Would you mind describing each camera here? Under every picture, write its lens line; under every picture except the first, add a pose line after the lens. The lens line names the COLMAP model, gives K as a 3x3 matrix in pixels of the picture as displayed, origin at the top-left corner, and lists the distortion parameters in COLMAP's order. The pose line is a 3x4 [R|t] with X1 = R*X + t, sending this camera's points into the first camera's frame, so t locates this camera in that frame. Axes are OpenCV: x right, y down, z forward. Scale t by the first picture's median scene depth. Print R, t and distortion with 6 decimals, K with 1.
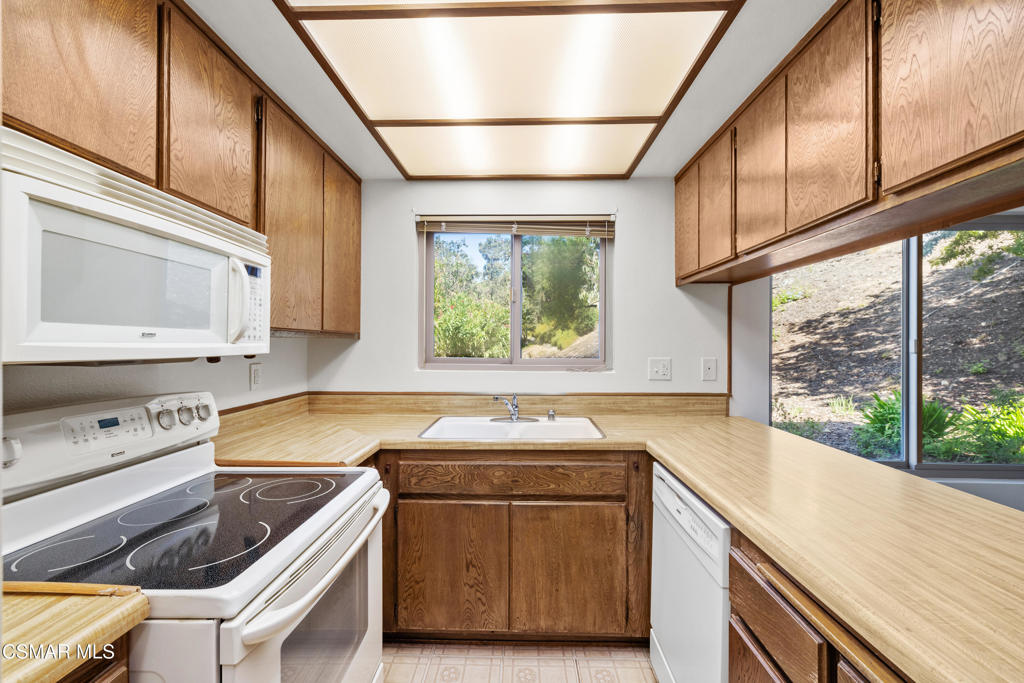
lens RADIAL K [[431.6, 0, 517.1], [0, 431.6, 344.3], [0, 0, 1]] dist [0.000268, -0.000008]
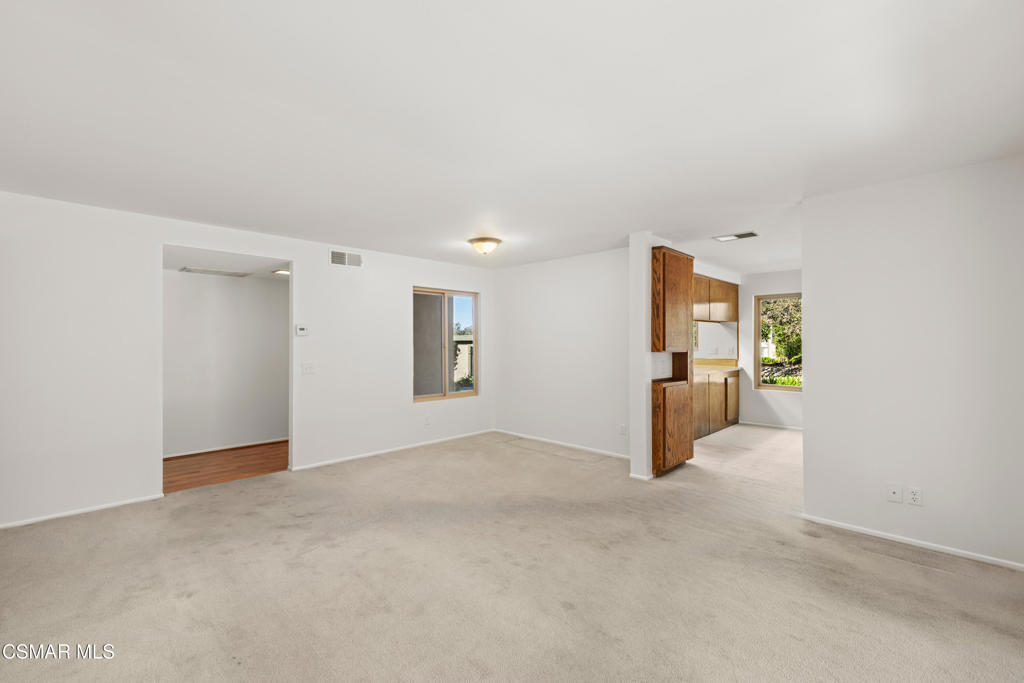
lens RADIAL K [[432.7, 0, 511.1], [0, 432.7, 340.0], [0, 0, 1]] dist [0.001646, 0.000295]
pose [[0.725740, -0.008664, -0.687915, 1.848134], [0.003898, 0.999956, -0.008482, 0.002807], [0.687959, 0.003474, 0.725742, -2.900797]]
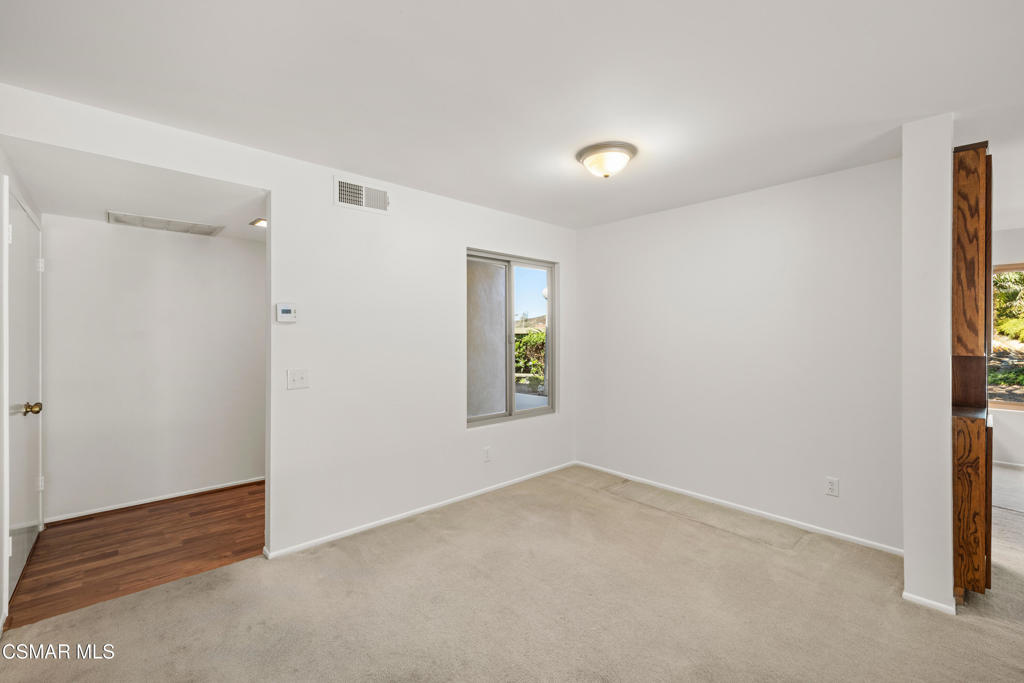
lens RADIAL K [[435.1, 0, 512.1], [0, 435.1, 334.4], [0, 0, 1]] dist [0.000374, -0.000006]
pose [[0.688839, -0.004281, -0.724902, 0.819018], [0.000816, 0.999987, -0.005131, -0.000618], [0.724914, 0.002943, 0.688833, -2.371793]]
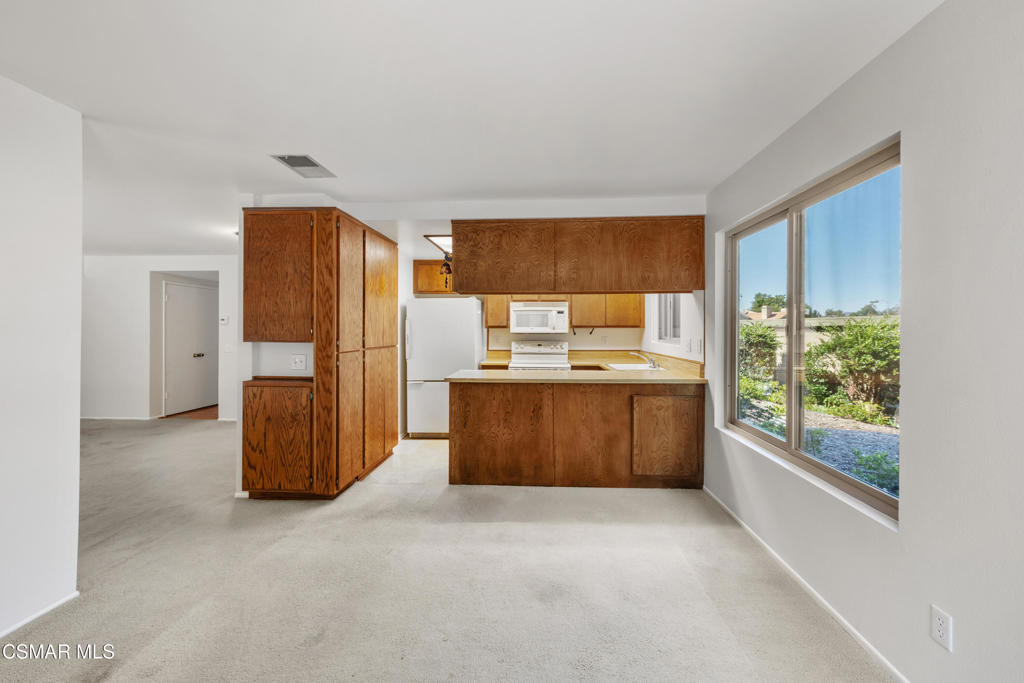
lens RADIAL K [[440.3, 0, 517.5], [0, 440.3, 329.7], [0, 0, 1]] dist [-0.000781, -0.000112]
pose [[-0.038108, -0.003633, -0.999267, 2.660524], [-0.000013, 0.999993, -0.003635, 0.007382], [0.999274, -0.000126, -0.038108, 0.556991]]
